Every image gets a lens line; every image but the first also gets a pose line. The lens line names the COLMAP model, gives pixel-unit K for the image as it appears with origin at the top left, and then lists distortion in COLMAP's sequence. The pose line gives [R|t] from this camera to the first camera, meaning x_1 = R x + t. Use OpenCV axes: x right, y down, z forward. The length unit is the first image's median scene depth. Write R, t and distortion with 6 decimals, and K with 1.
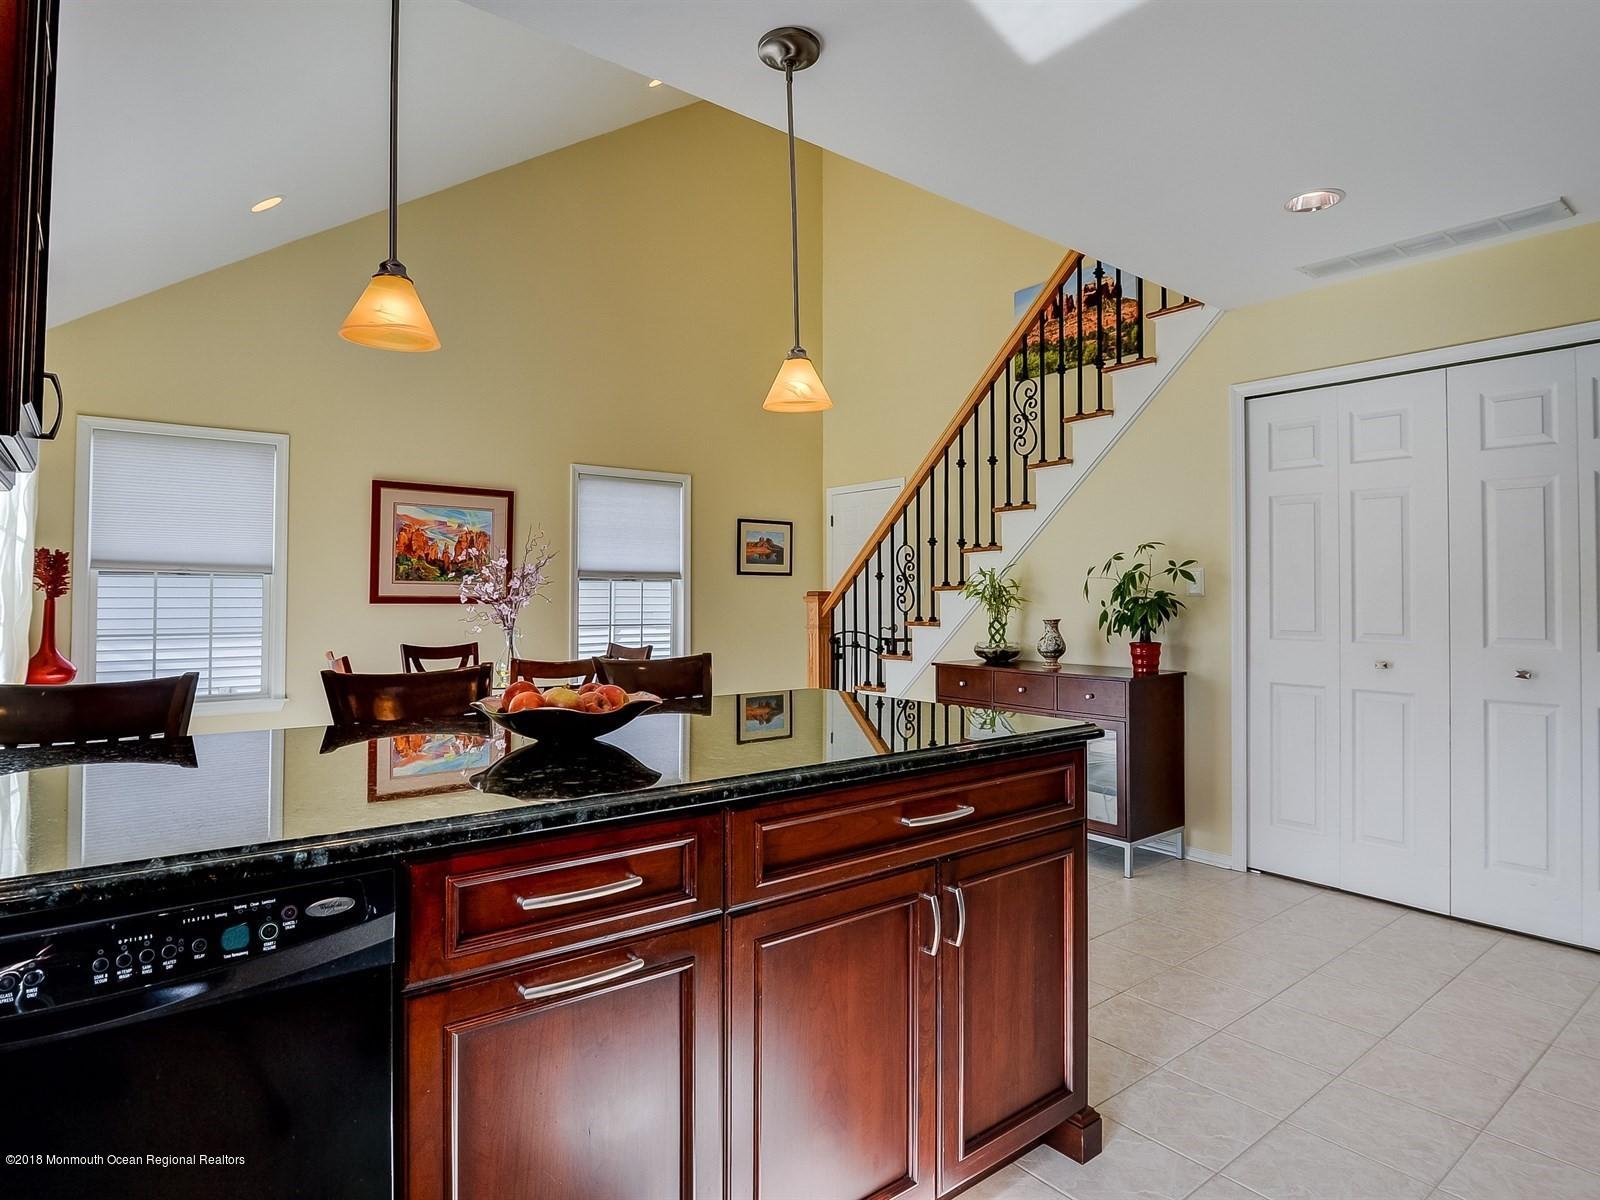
lens RADIAL K [[896.4, 0, 800.0], [0, 896.4, 600.0], [0, 0, 1]] dist [-0.015351, -0.002487]
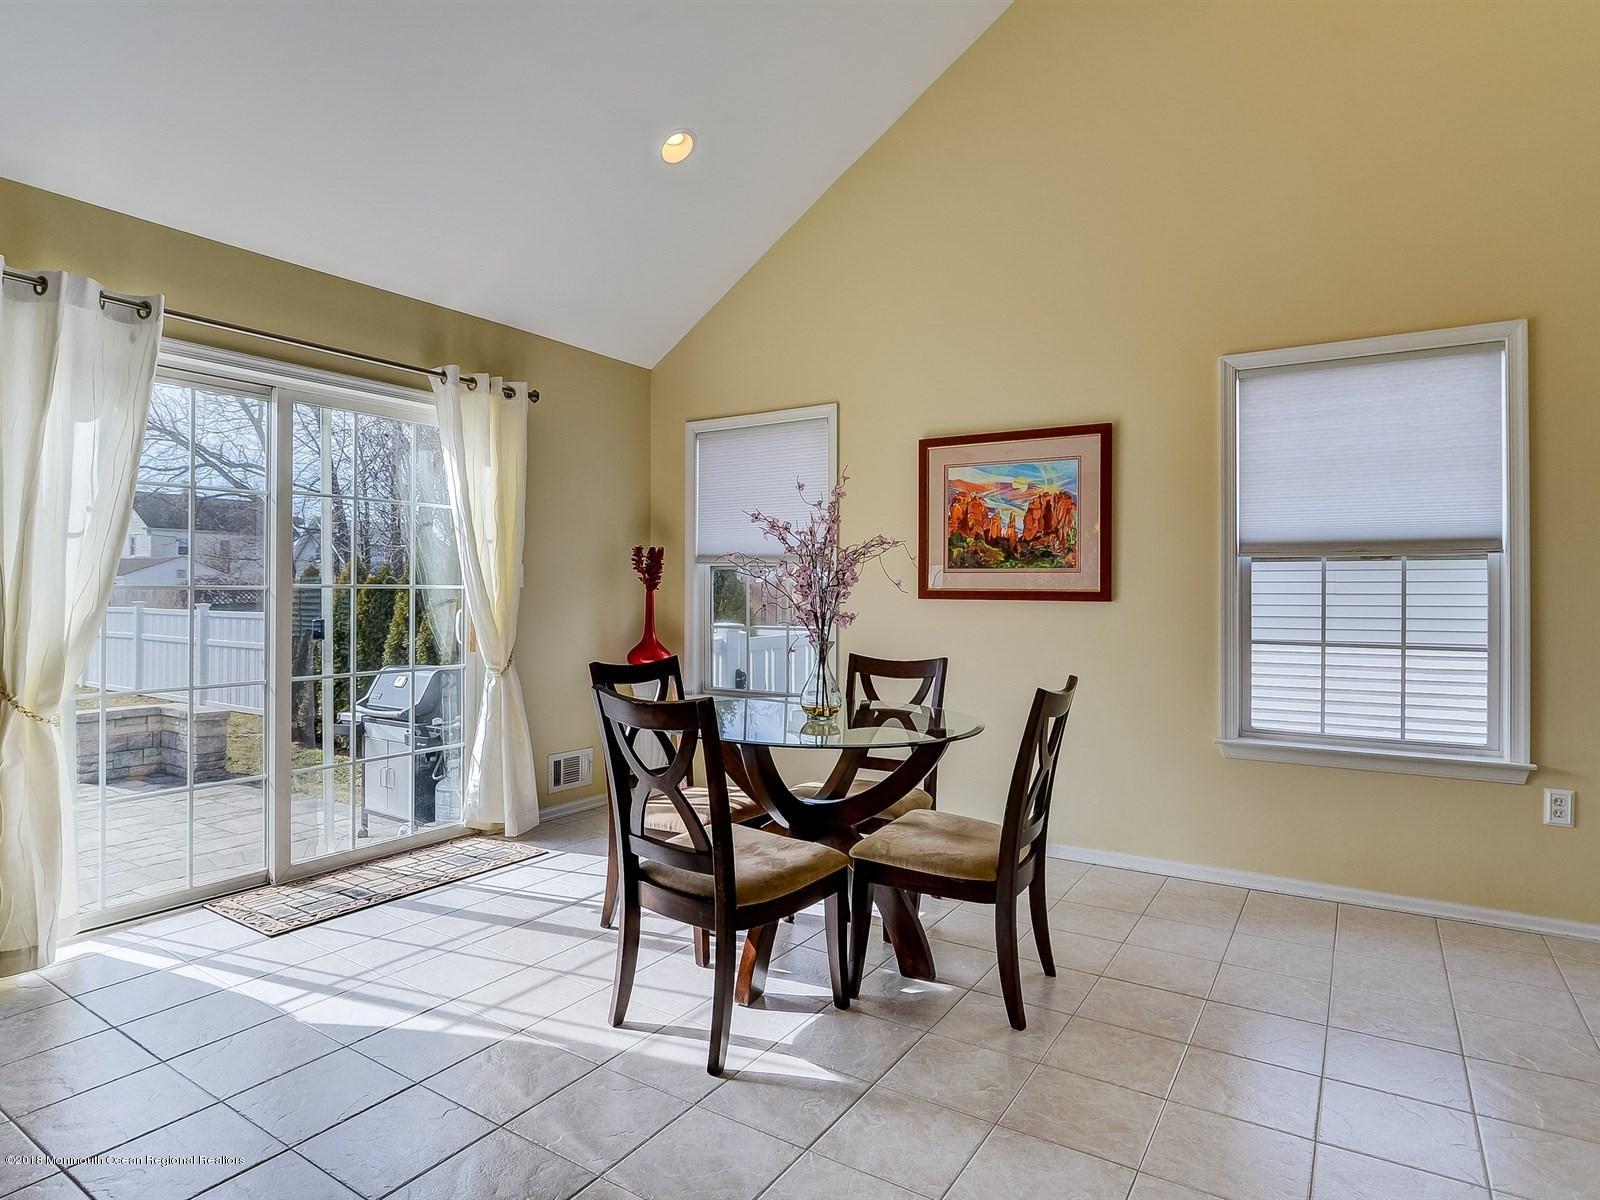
lens RADIAL K [[896.4, 0, 800.0], [0, 896.4, 600.0], [0, 0, 1]] dist [-0.015351, -0.002487]
pose [[0.338126, 0.009489, -0.941053, 0.209968], [-0.002399, 0.999955, 0.009221, -0.001983], [0.941098, -0.000860, 0.338133, 0.611358]]
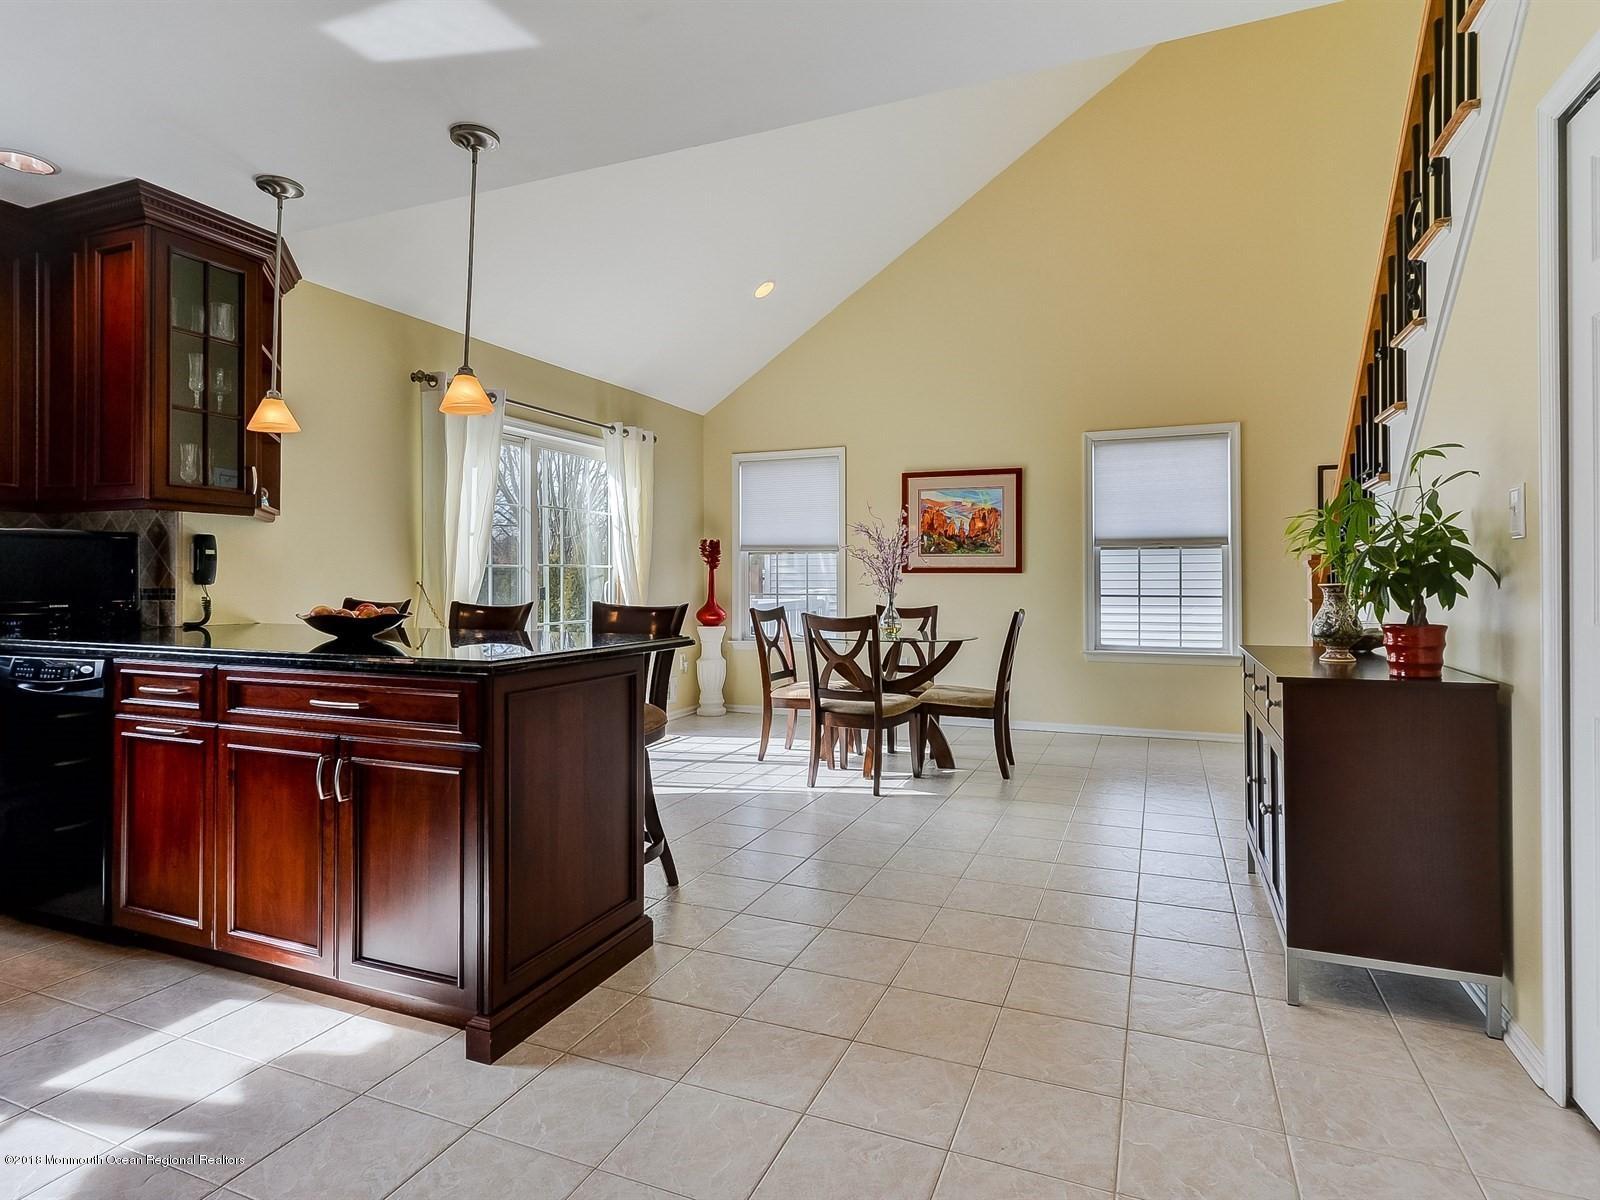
lens RADIAL K [[869.7, 0, 794.2], [0, 869.7, 585.7], [0, 0, 1]] dist [-0.002272, -0.000588]
pose [[0.493972, 0.005096, -0.869463, 0.472616], [0.002580, 0.999970, 0.007327, 0.011704], [0.869474, -0.005862, 0.493944, 0.263194]]
